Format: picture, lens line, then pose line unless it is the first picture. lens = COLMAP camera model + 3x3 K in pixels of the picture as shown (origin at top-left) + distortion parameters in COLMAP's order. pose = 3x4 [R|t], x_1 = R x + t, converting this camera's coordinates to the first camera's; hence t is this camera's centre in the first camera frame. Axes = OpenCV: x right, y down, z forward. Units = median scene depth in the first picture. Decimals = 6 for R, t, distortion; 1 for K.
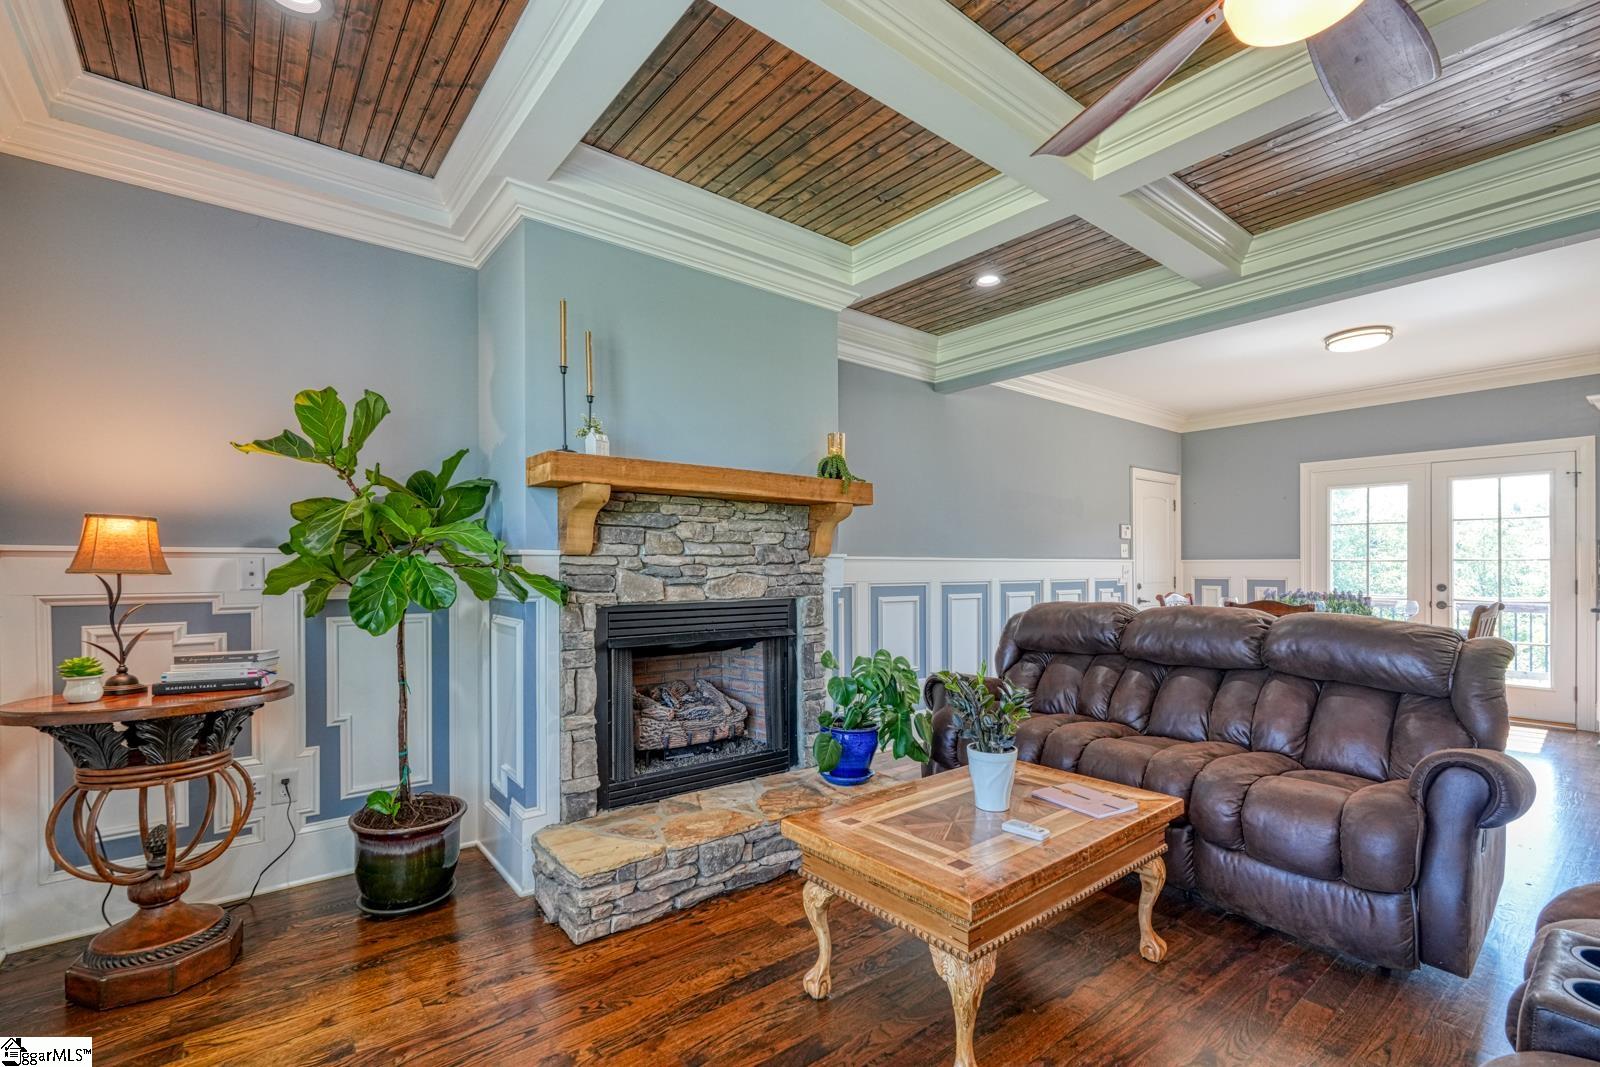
lens RADIAL K [[707.7, 0, 812.8], [0, 707.7, 563.3], [0, 0, 1]] dist [0.000796, 0.001340]
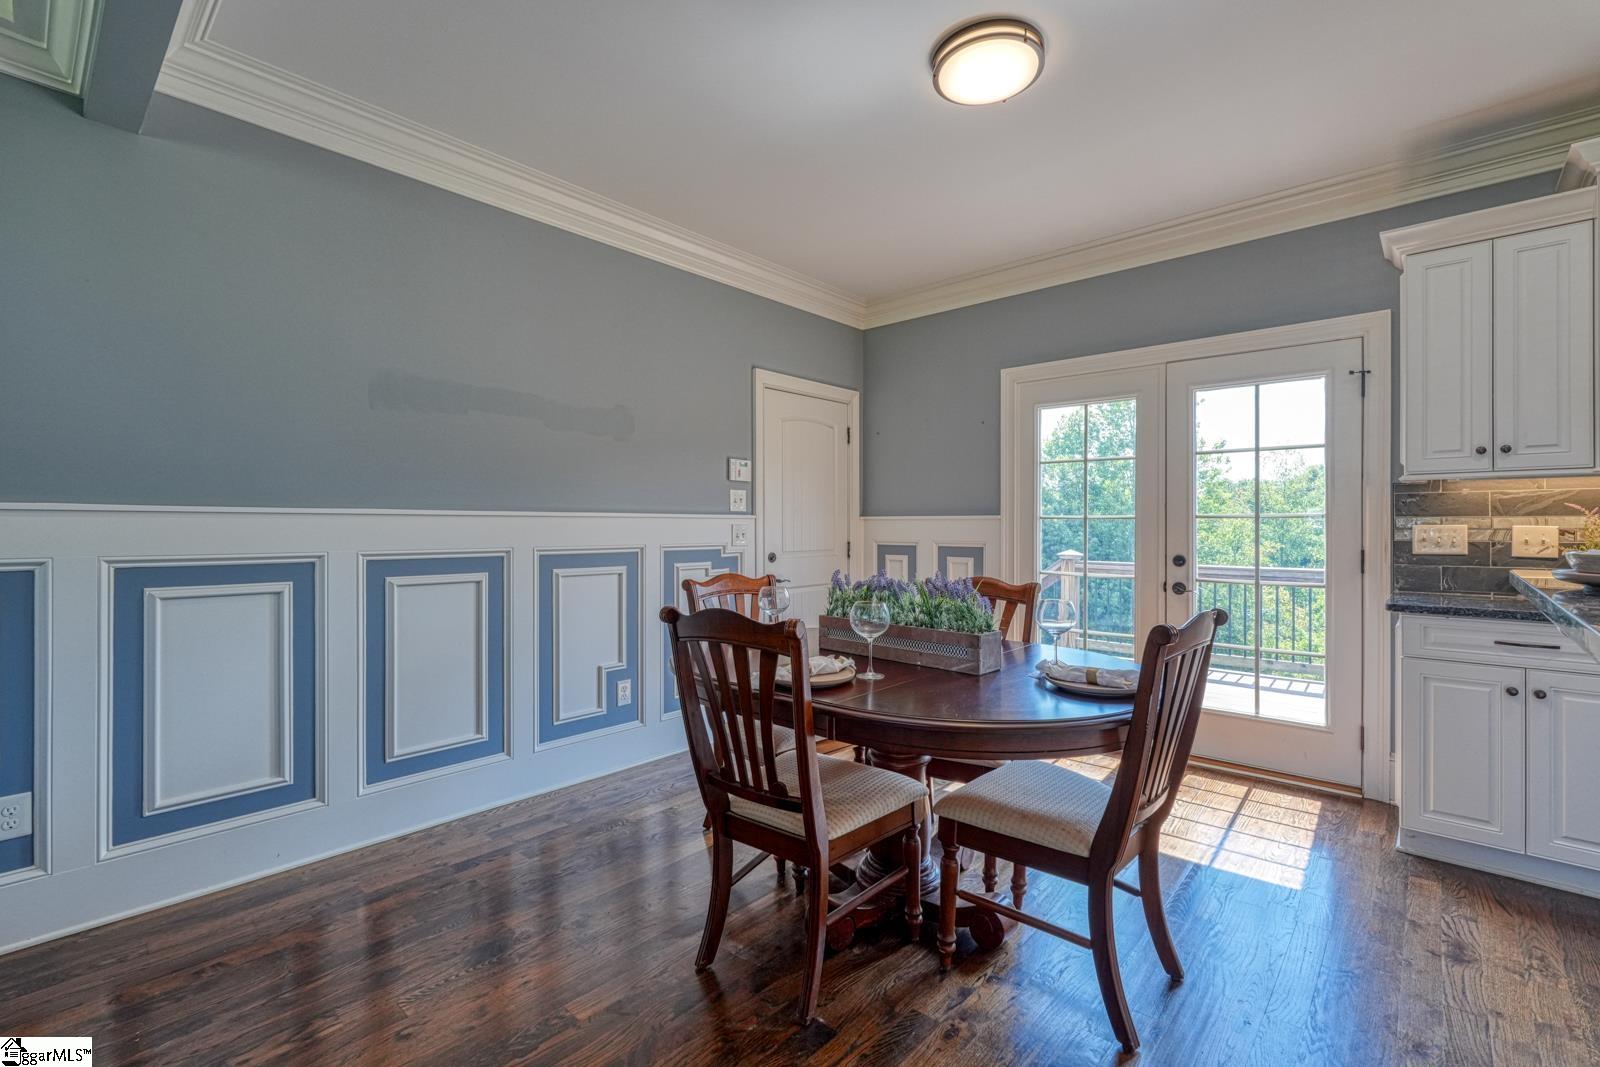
lens RADIAL K [[707.7, 0, 811.1], [0, 707.7, 525.6], [0, 0, 1]] dist [0.000796, 0.001340]
pose [[0.986366, 0.002280, 0.164551, 0.882718], [-0.002456, 0.999997, 0.000868, 0.006460], [-0.164548, -0.001261, 0.986368, 0.830038]]
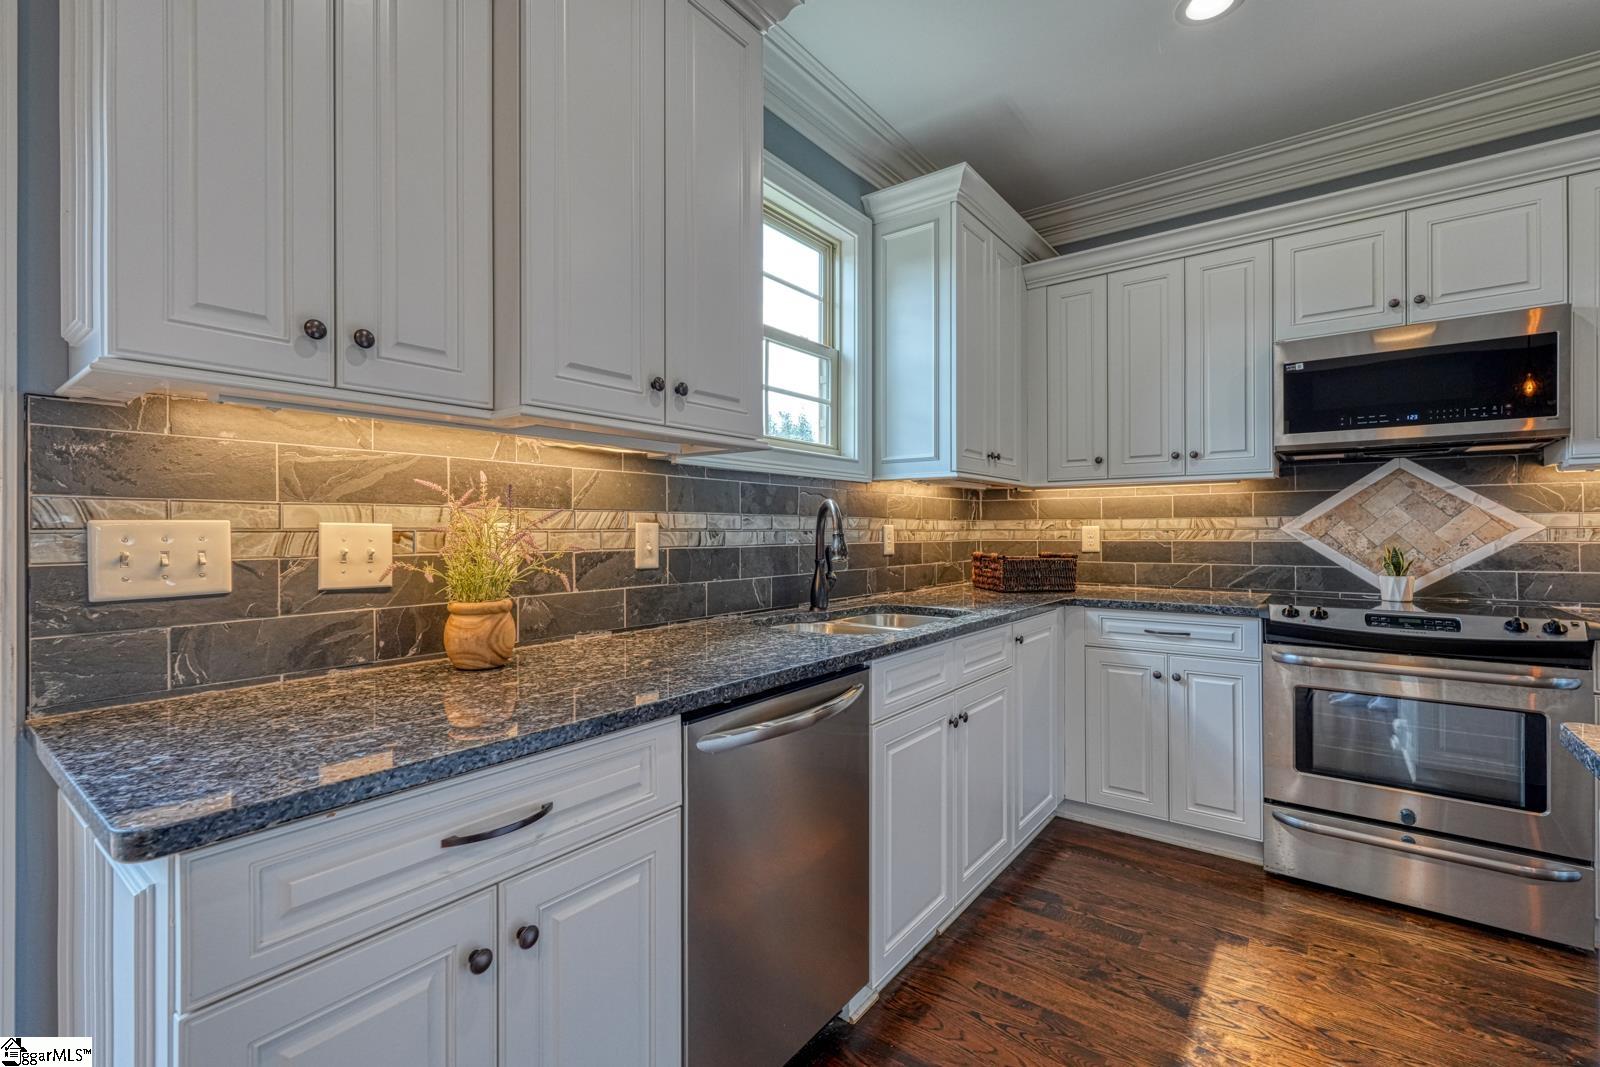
lens RADIAL K [[707.7, 0, 799.6], [0, 707.7, 529.4], [0, 0, 1]] dist [0.000796, 0.001340]
pose [[-0.238722, 0.001131, 0.971087, 1.458651], [-0.002064, 0.999996, -0.001672, 0.009126], [-0.971086, -0.002403, -0.238719, 1.418287]]
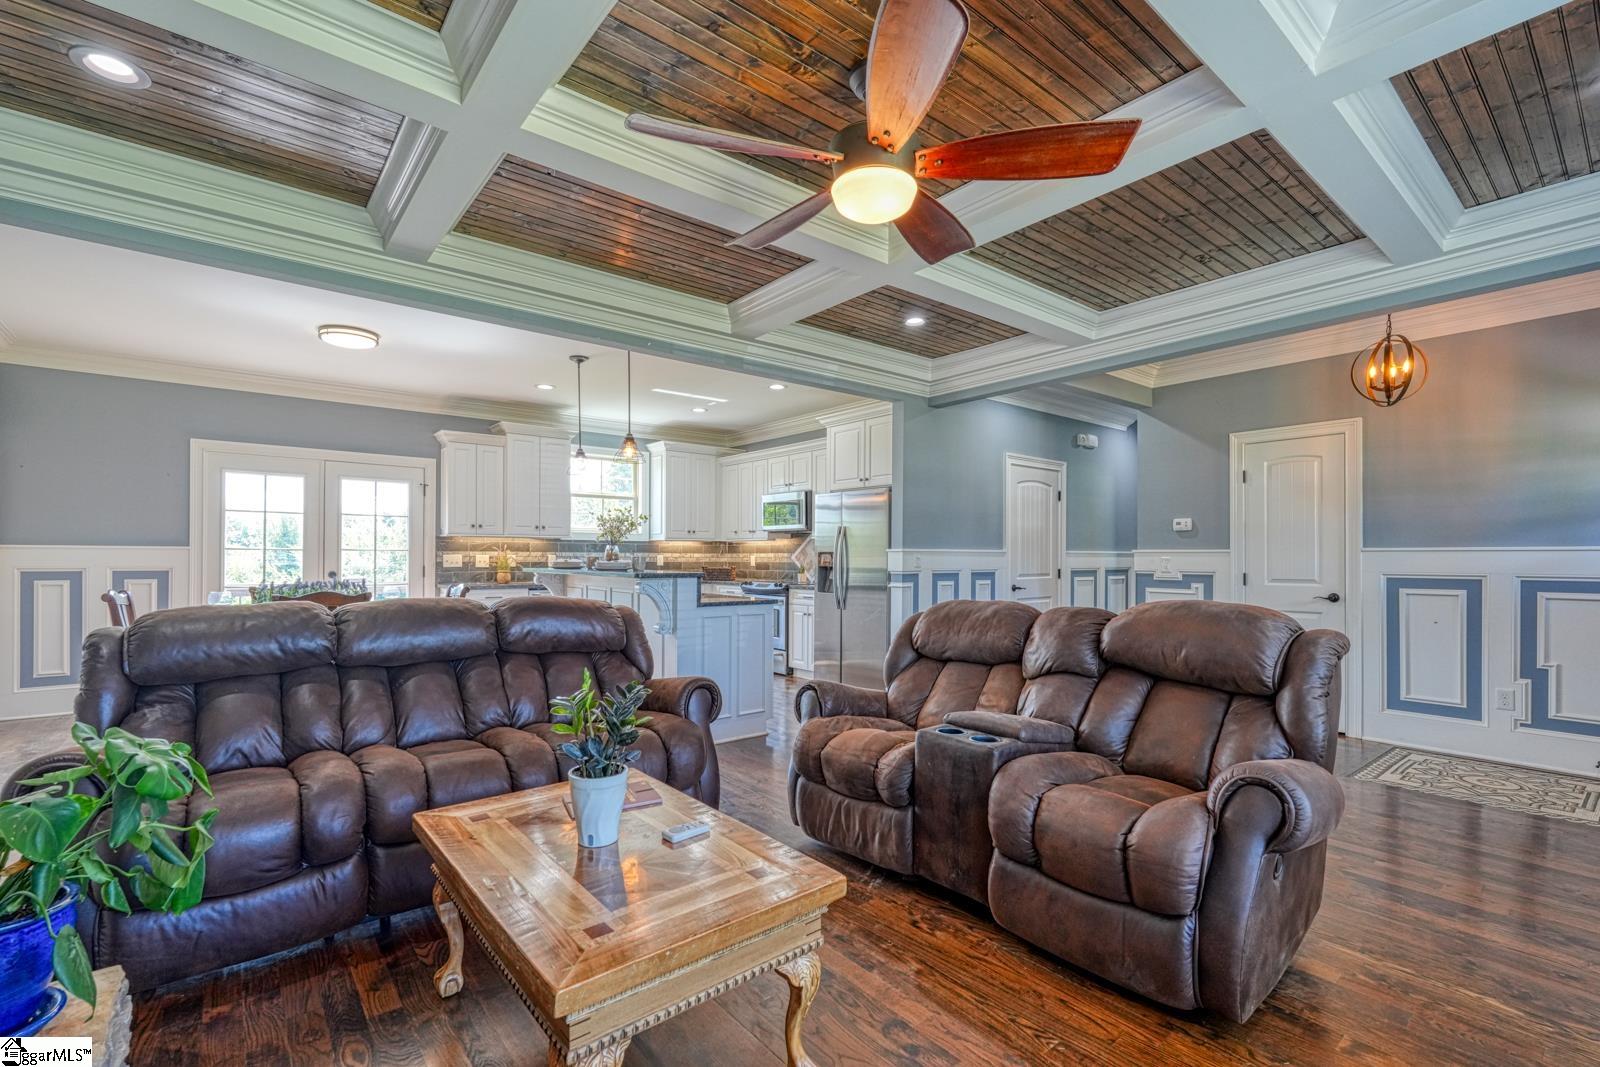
lens RADIAL K [[707.7, 0, 790.9], [0, 707.7, 560.9], [0, 0, 1]] dist [0.000796, 0.001340]
pose [[0.012535, -0.006272, 0.999902, -0.401157], [-0.007822, 0.999949, 0.006371, 0.000814], [-0.999891, -0.007901, 0.012485, 0.518768]]
